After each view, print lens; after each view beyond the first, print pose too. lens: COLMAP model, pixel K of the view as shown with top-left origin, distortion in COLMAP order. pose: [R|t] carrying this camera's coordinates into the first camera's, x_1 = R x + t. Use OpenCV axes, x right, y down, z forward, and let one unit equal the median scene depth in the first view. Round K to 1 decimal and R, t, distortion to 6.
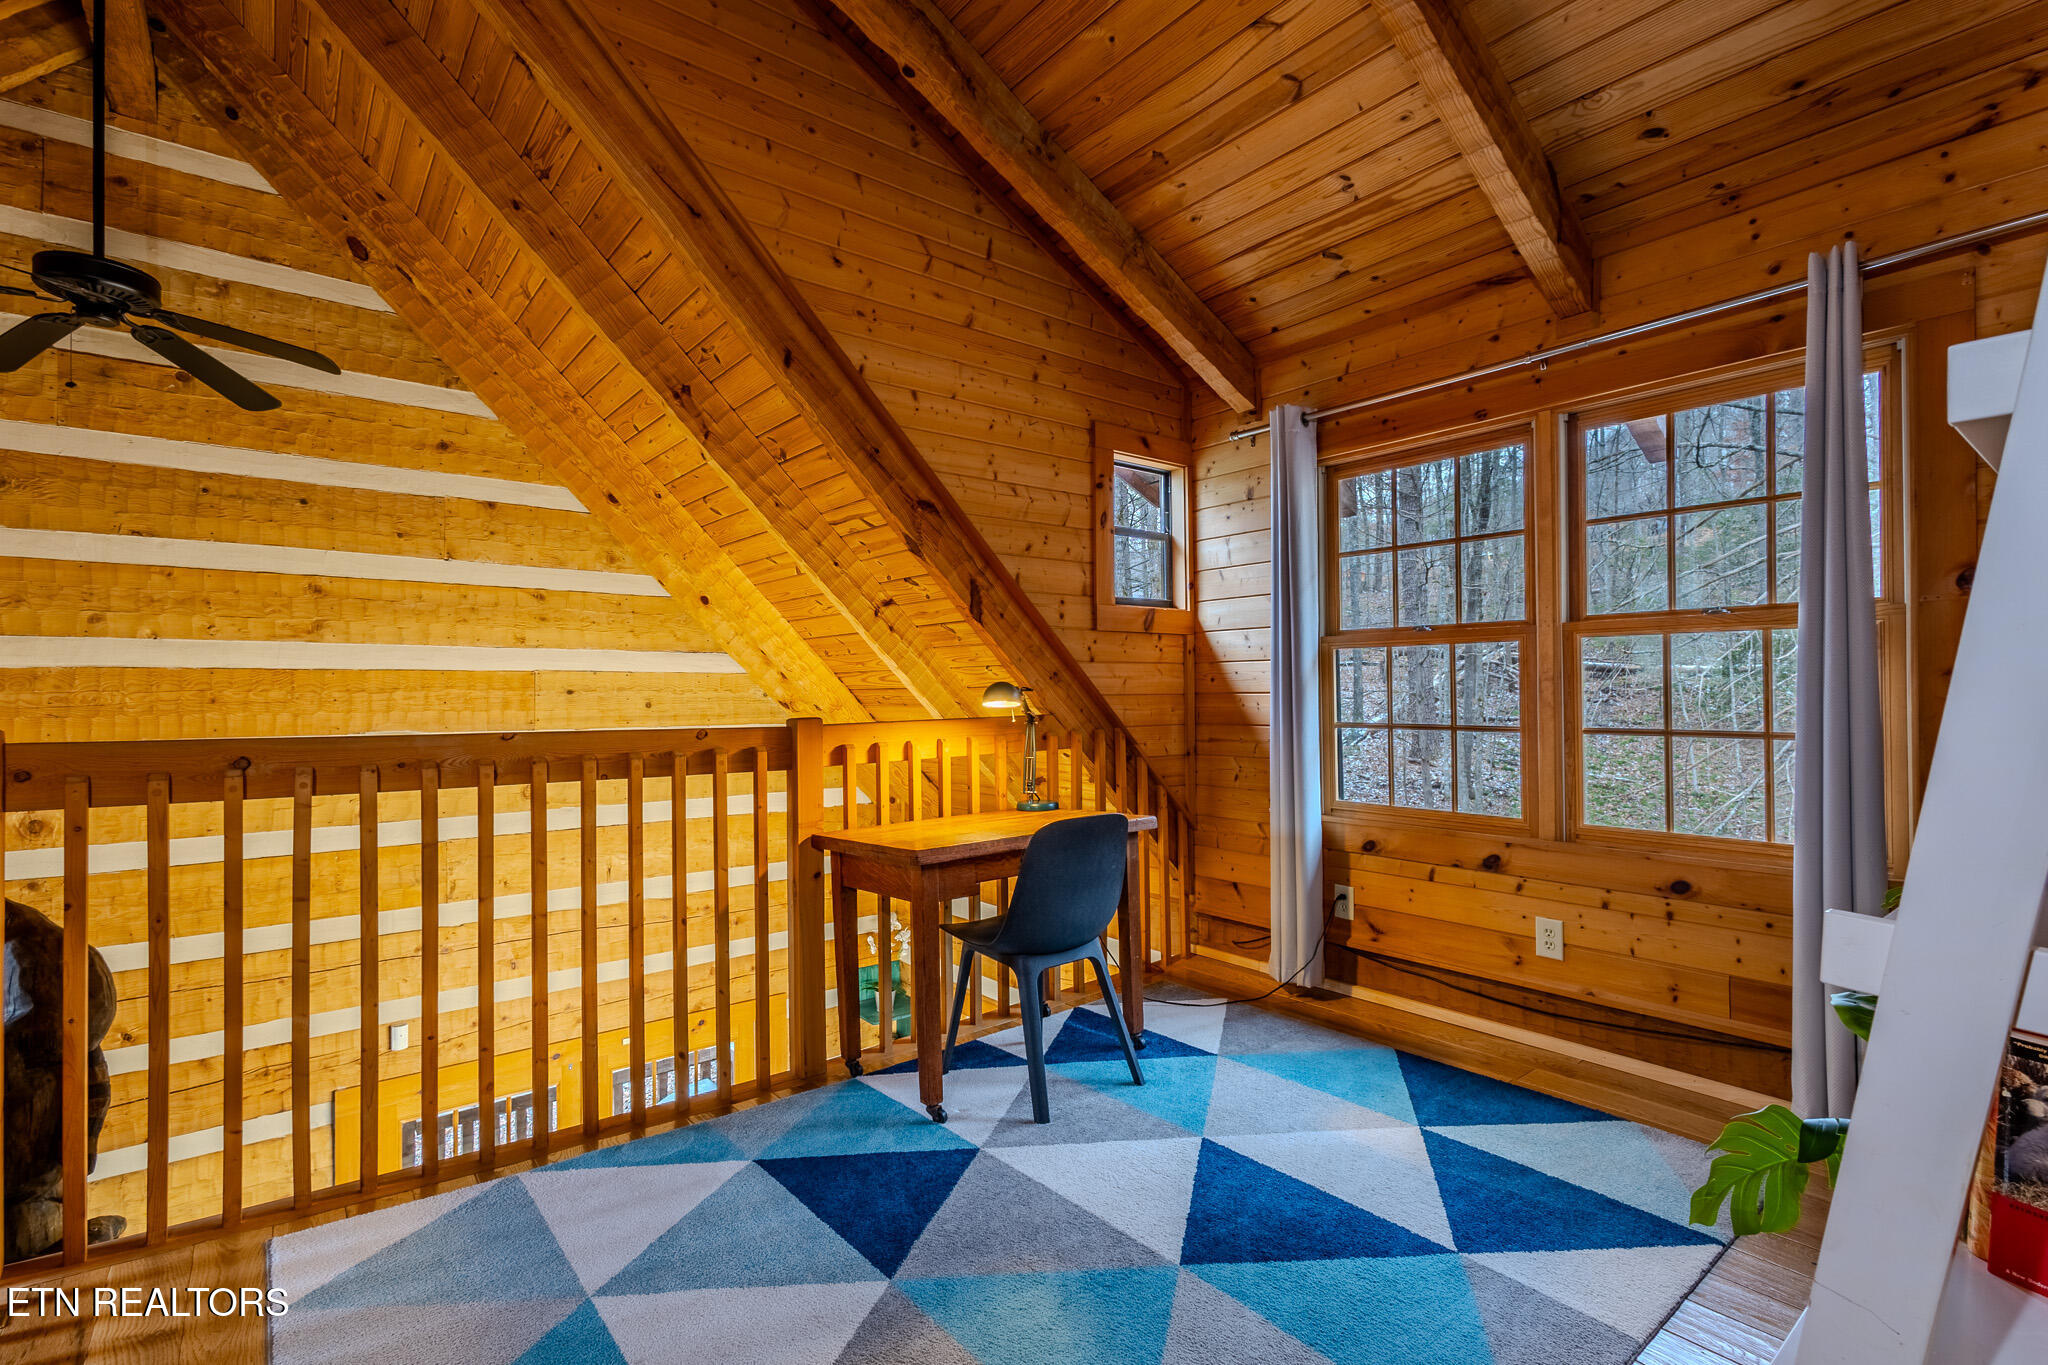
lens RADIAL K [[949.1, 0, 1025.8], [0, 949.1, 676.7], [0, 0, 1]] dist [0.002618, -0.000651]
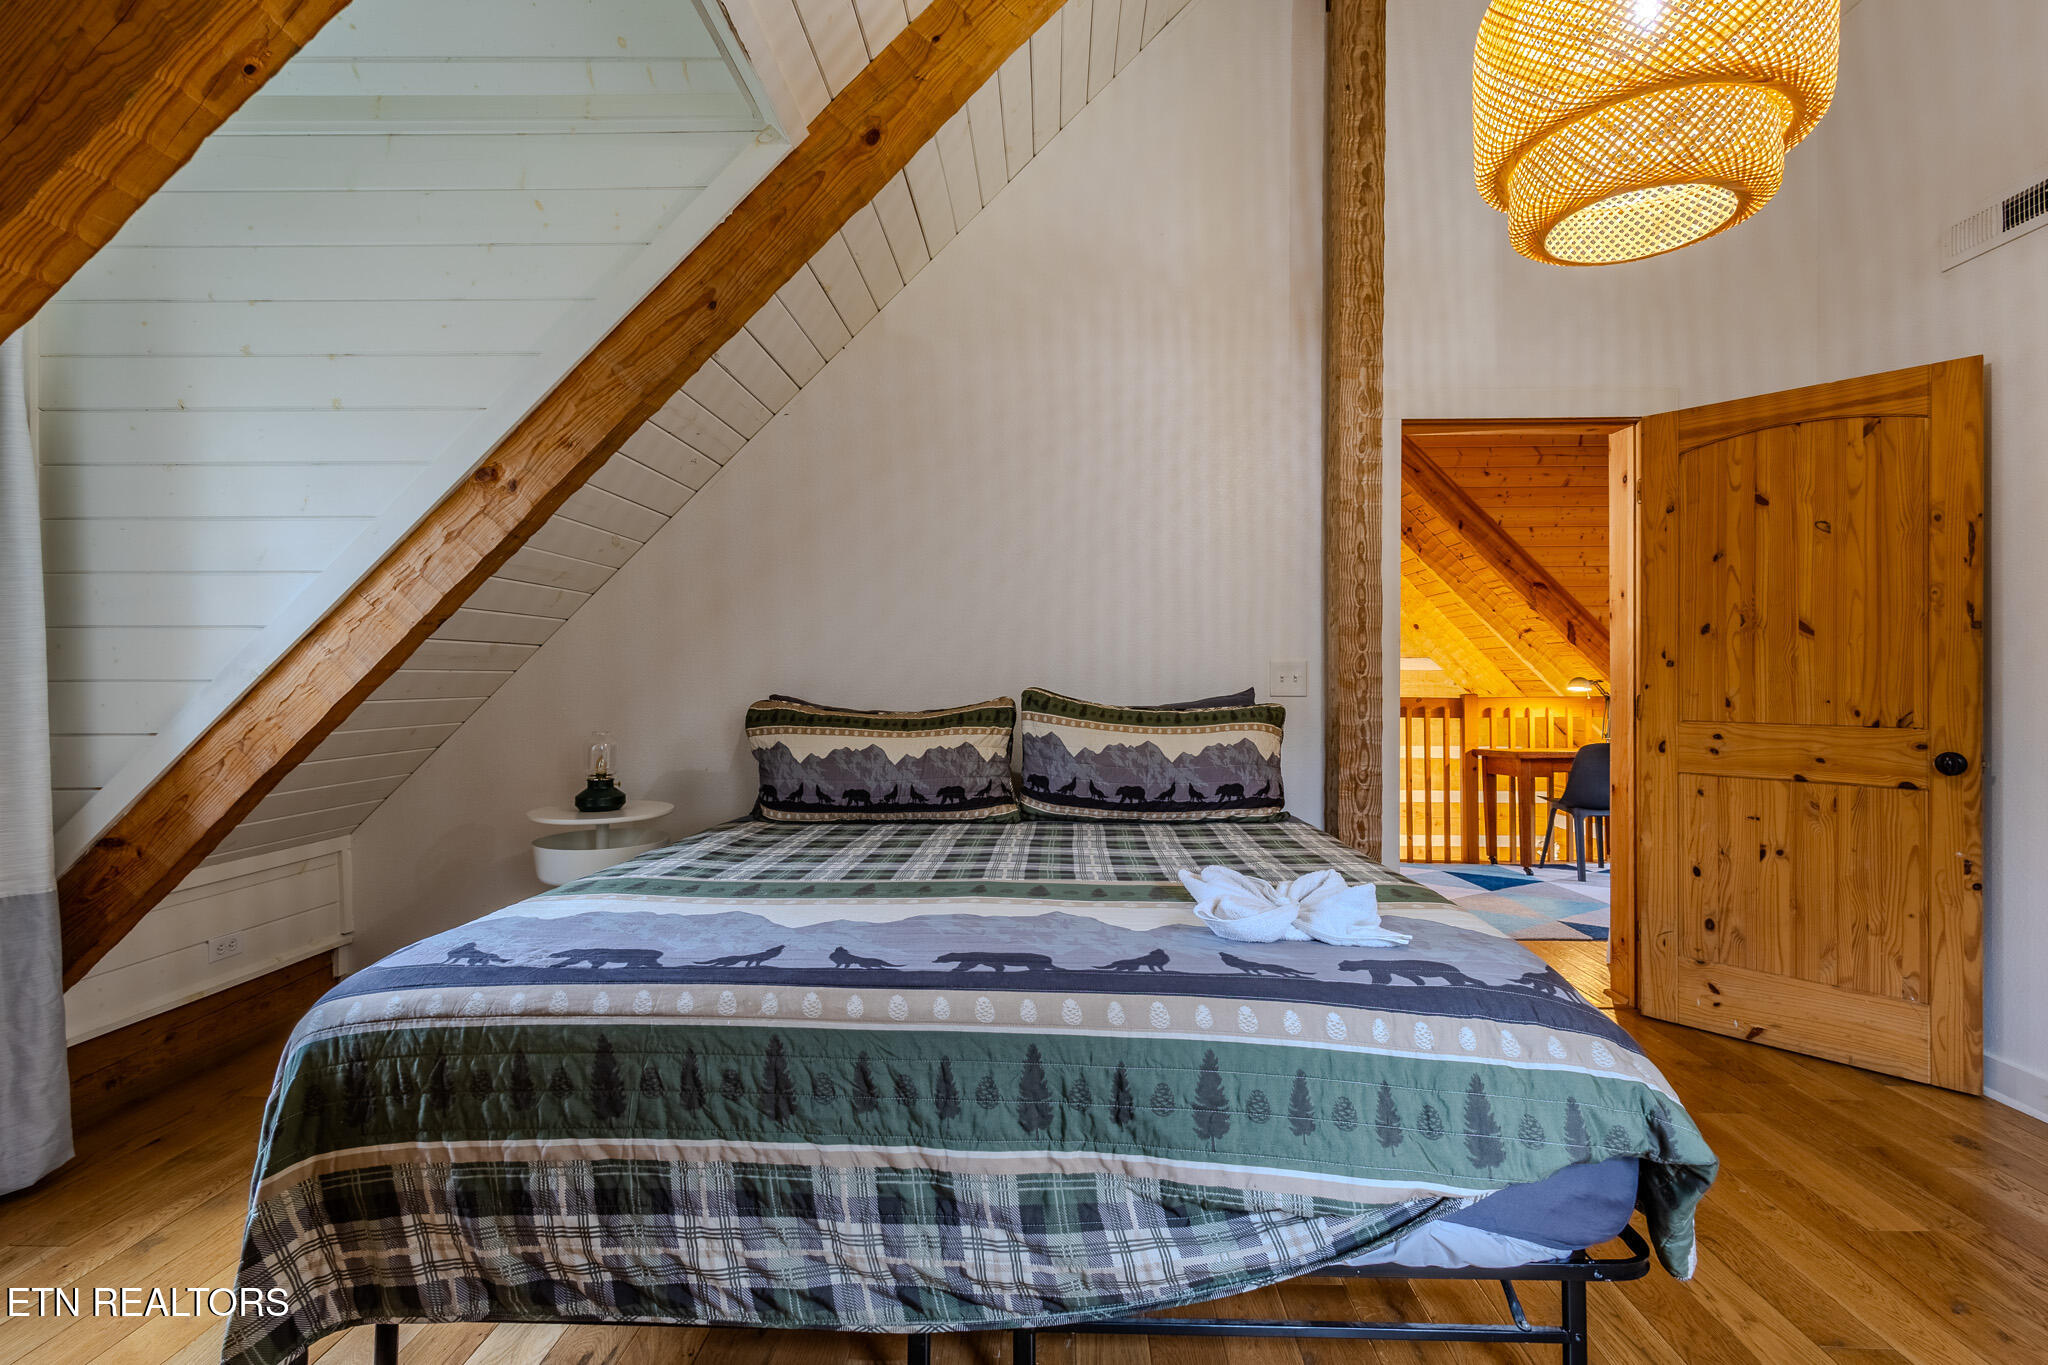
lens RADIAL K [[949.1, 0, 1025.8], [0, 949.1, 676.7], [0, 0, 1]] dist [0.002618, -0.000651]
pose [[0.760875, 0.005306, -0.648877, 0.356195], [0.000478, 0.999962, 0.008738, -0.012368], [0.648898, -0.006959, 0.760843, -1.144172]]
